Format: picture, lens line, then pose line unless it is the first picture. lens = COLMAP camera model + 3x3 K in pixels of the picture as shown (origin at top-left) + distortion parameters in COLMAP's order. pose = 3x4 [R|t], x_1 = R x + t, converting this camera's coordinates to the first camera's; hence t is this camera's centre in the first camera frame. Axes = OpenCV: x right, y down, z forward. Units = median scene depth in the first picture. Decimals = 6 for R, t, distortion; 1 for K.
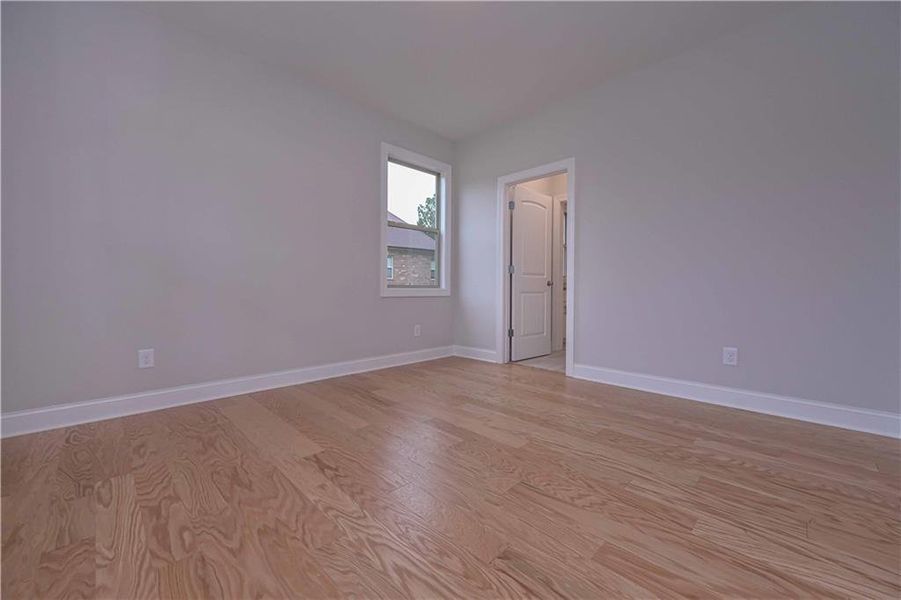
lens RADIAL K [[357.4, 0, 454.9], [0, 357.4, 292.8], [0, 0, 1]] dist [0.009657, 0.000140]
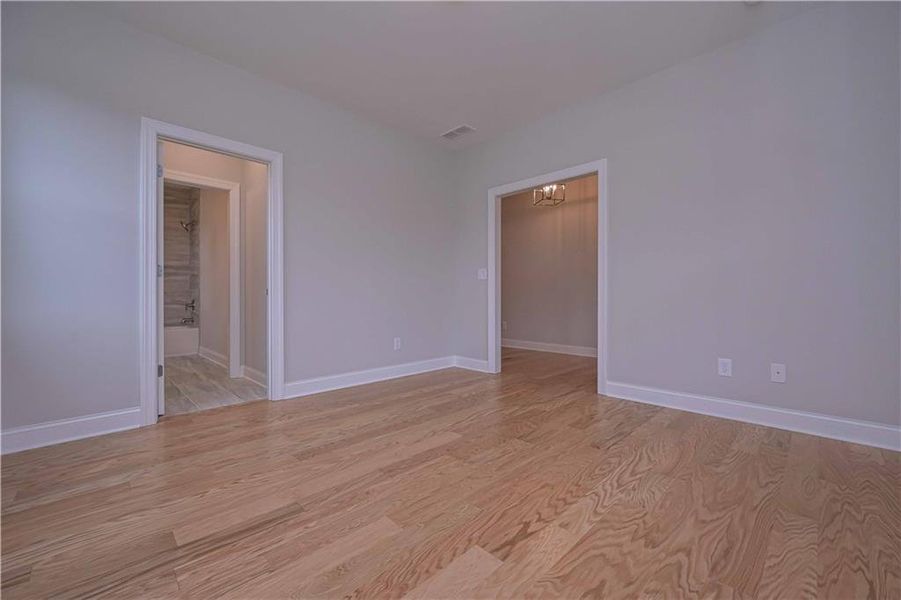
lens RADIAL K [[357.4, 0, 454.5], [0, 357.4, 296.4], [0, 0, 1]] dist [0.009657, 0.000140]
pose [[0.014707, 0.000588, 0.999892, -1.071367], [0.010587, 0.999944, -0.000744, -0.033086], [-0.999836, 0.010596, 0.014700, 1.054222]]
